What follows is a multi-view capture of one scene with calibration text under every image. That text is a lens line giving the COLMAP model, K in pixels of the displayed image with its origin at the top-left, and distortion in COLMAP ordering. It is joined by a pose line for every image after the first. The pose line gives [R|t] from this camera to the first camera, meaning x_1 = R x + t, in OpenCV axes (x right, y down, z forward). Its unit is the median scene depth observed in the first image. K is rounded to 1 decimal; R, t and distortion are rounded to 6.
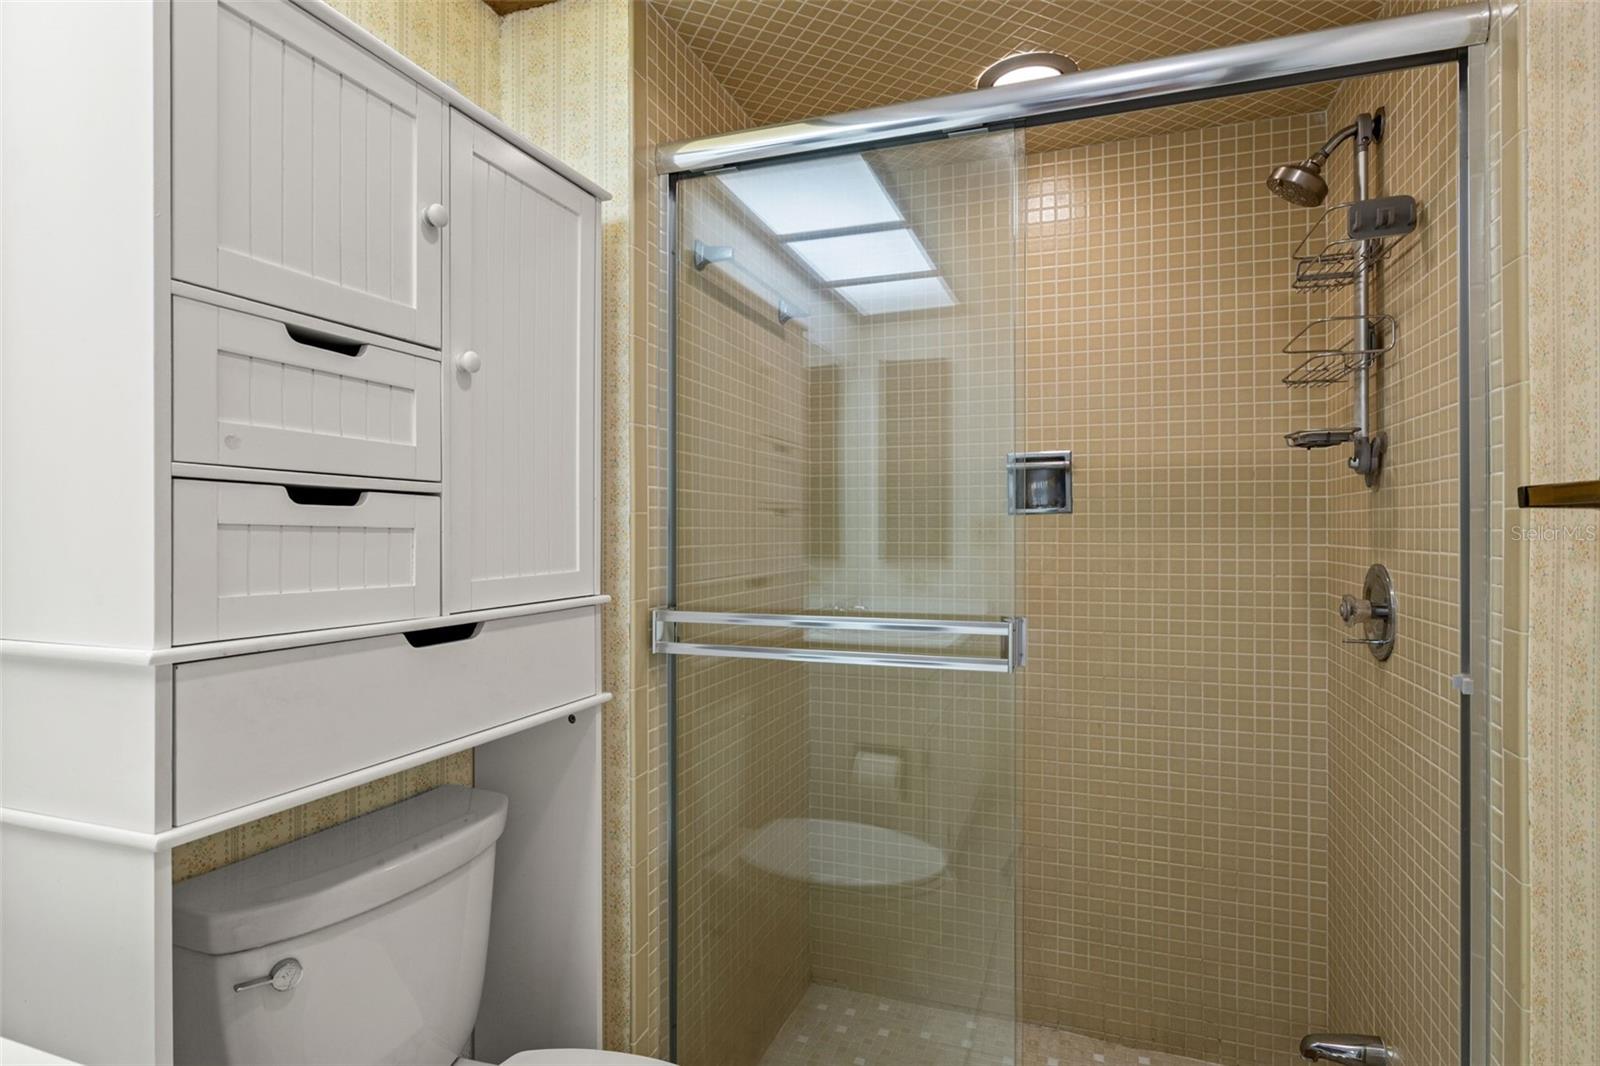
lens RADIAL K [[817.0, 0, 801.8], [0, 817.0, 530.6], [0, 0, 1]] dist [-0.004846, 0.001484]
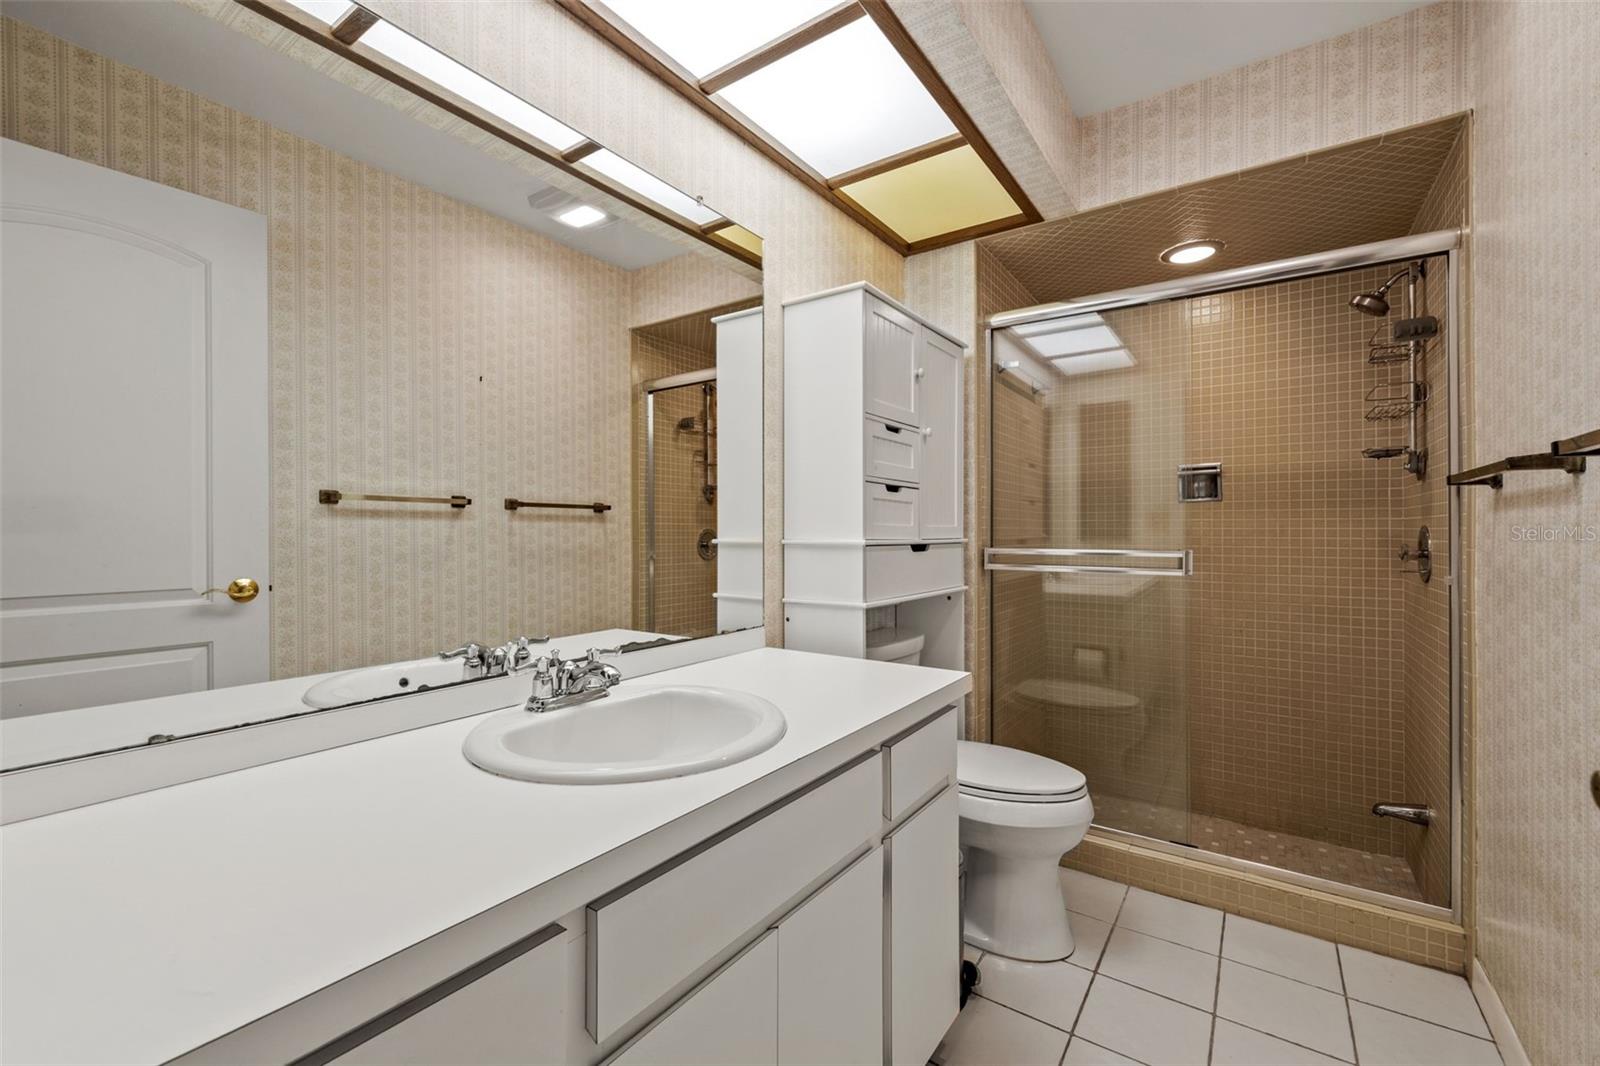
lens RADIAL K [[667.7, 0, 800.1], [0, 667.7, 530.9], [0, 0, 1]] dist [0.003715, 0.000019]
pose [[0.968017, 0.000939, -0.250882, -0.189550], [-0.001981, 0.999990, -0.003898, 0.056627], [0.250876, 0.004270, 0.968010, -0.637963]]
